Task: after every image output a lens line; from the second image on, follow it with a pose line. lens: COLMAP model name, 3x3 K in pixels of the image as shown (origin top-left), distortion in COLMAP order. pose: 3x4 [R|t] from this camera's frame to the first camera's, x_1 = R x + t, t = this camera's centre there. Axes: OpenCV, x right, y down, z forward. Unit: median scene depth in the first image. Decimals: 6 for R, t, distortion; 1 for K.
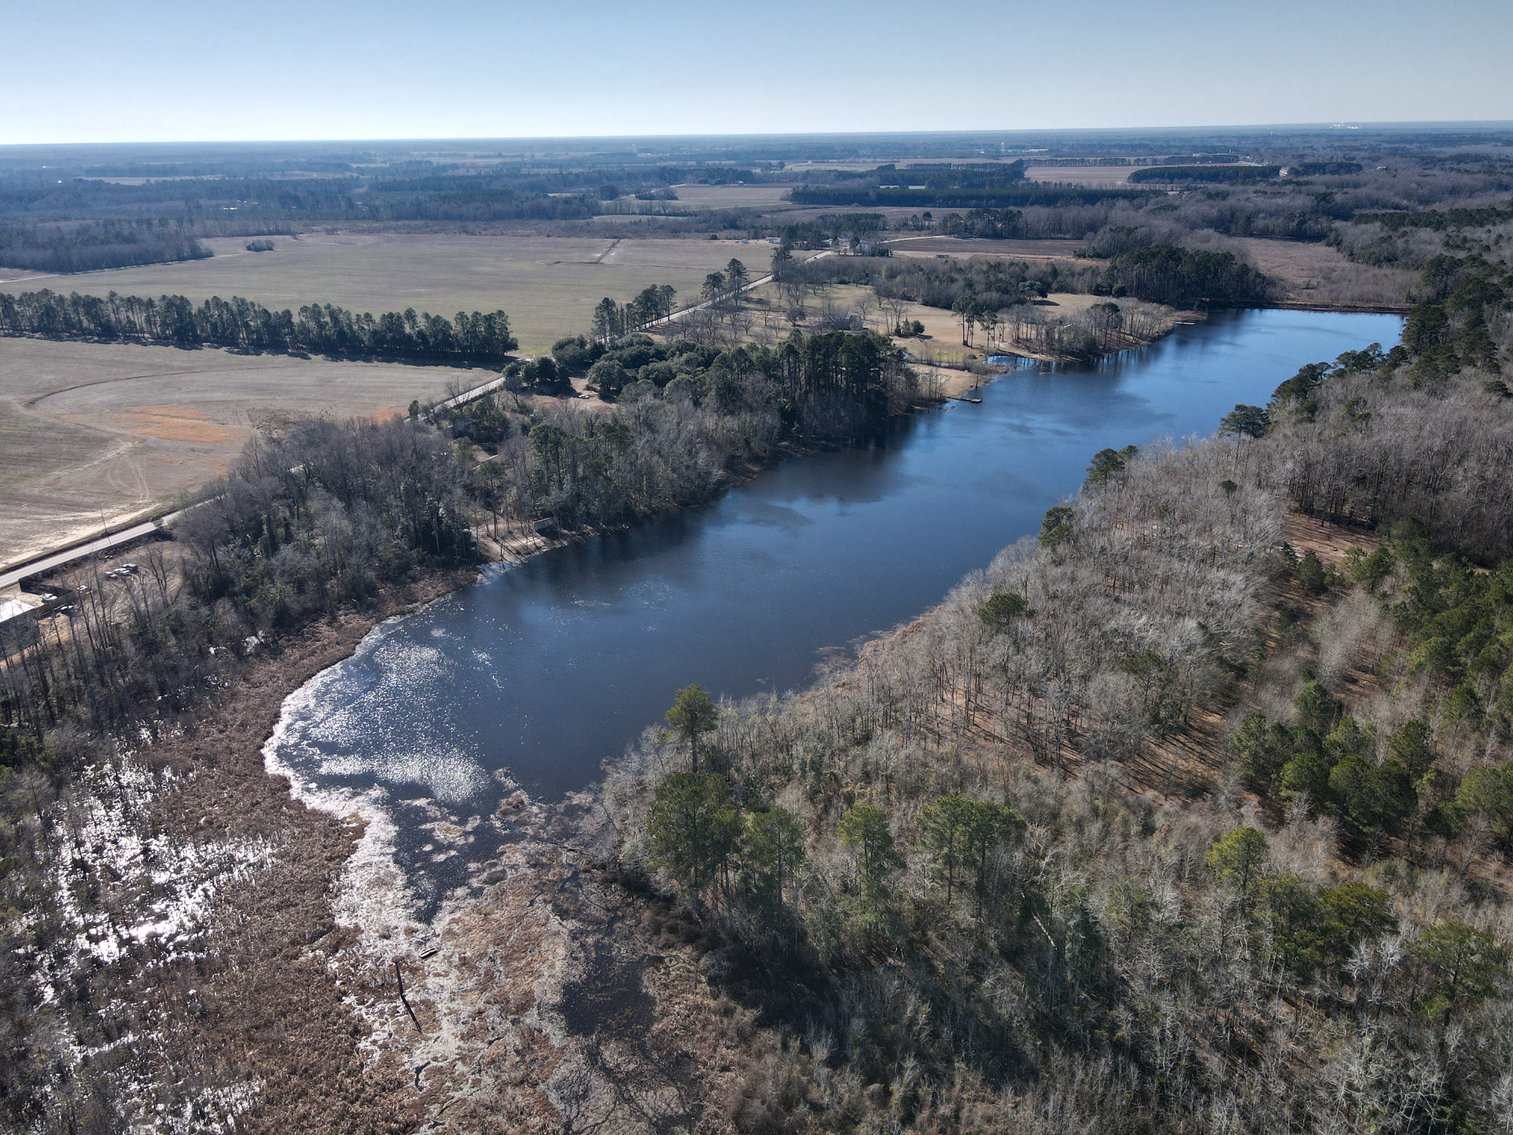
lens RADIAL K [[1079.8, 0, 750.6], [0, 1079.8, 563.5], [0, 0, 1]] dist [-0.006005, 0.021067]
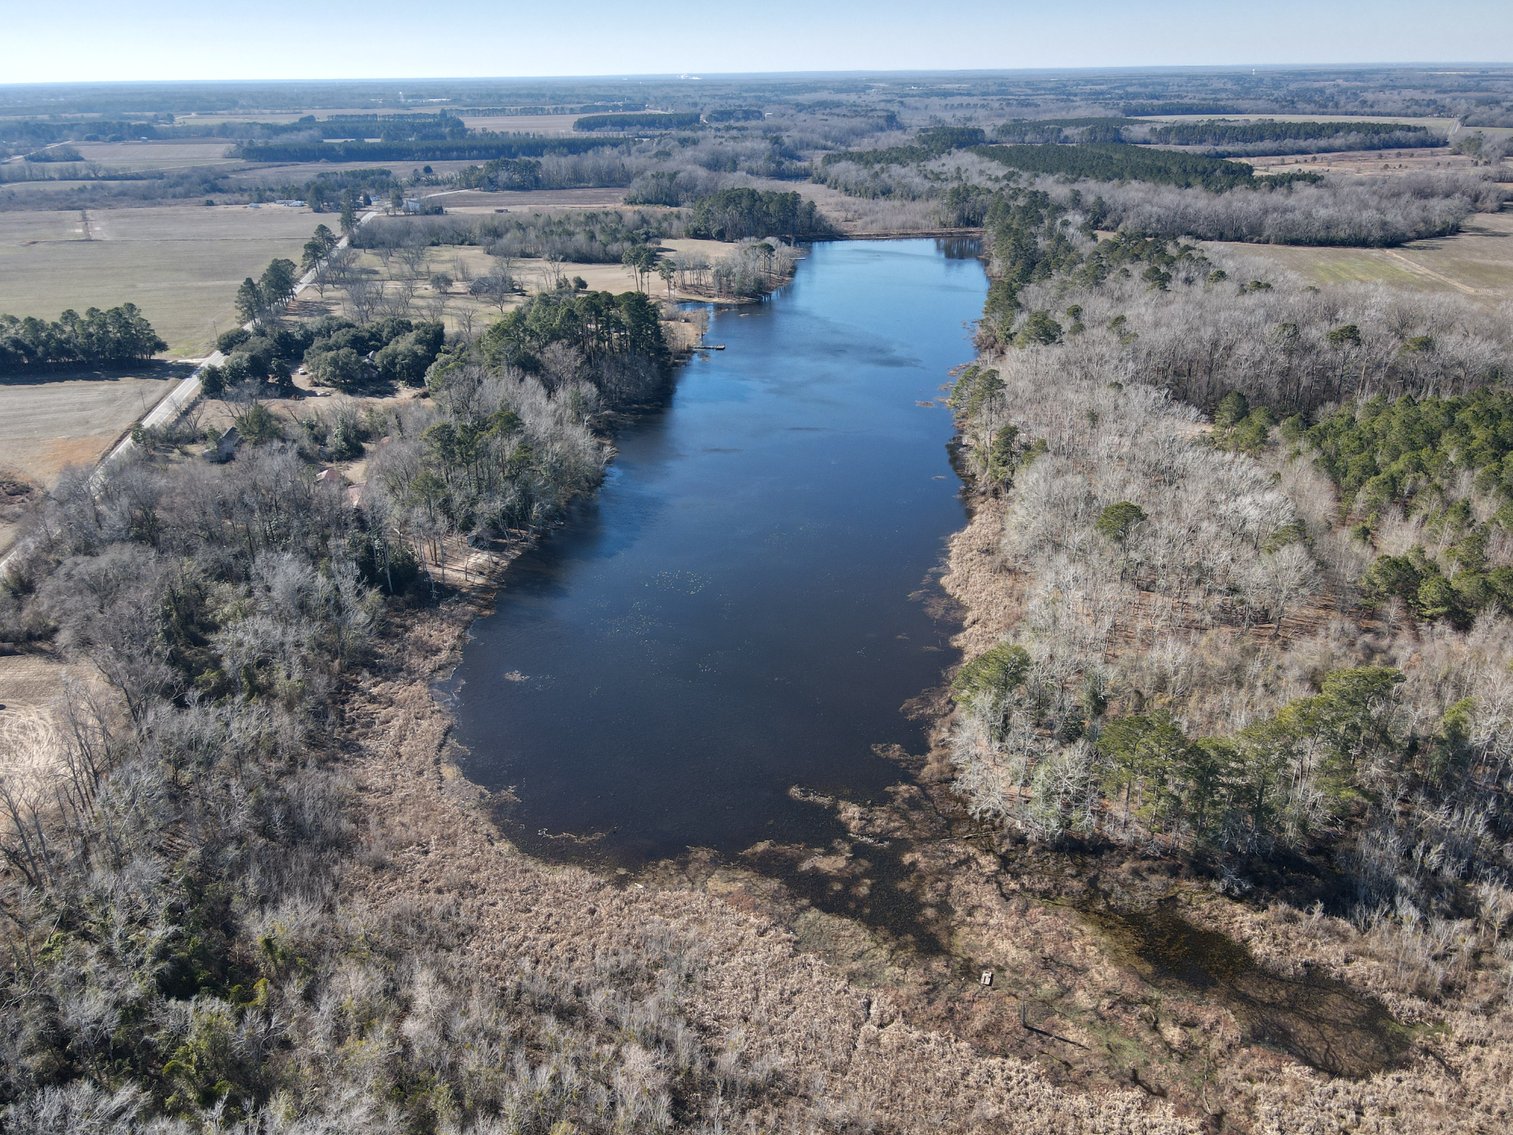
lens RADIAL K [[1081.7, 0, 737.3], [0, 1081.7, 561.0], [0, 0, 1]] dist [0.008361, 0.004365]
pose [[0.869878, -0.200697, 0.450592, -0.138310], [0.184274, 0.979568, 0.080560, -0.016691], [-0.457553, 0.012955, 0.889088, 0.046022]]
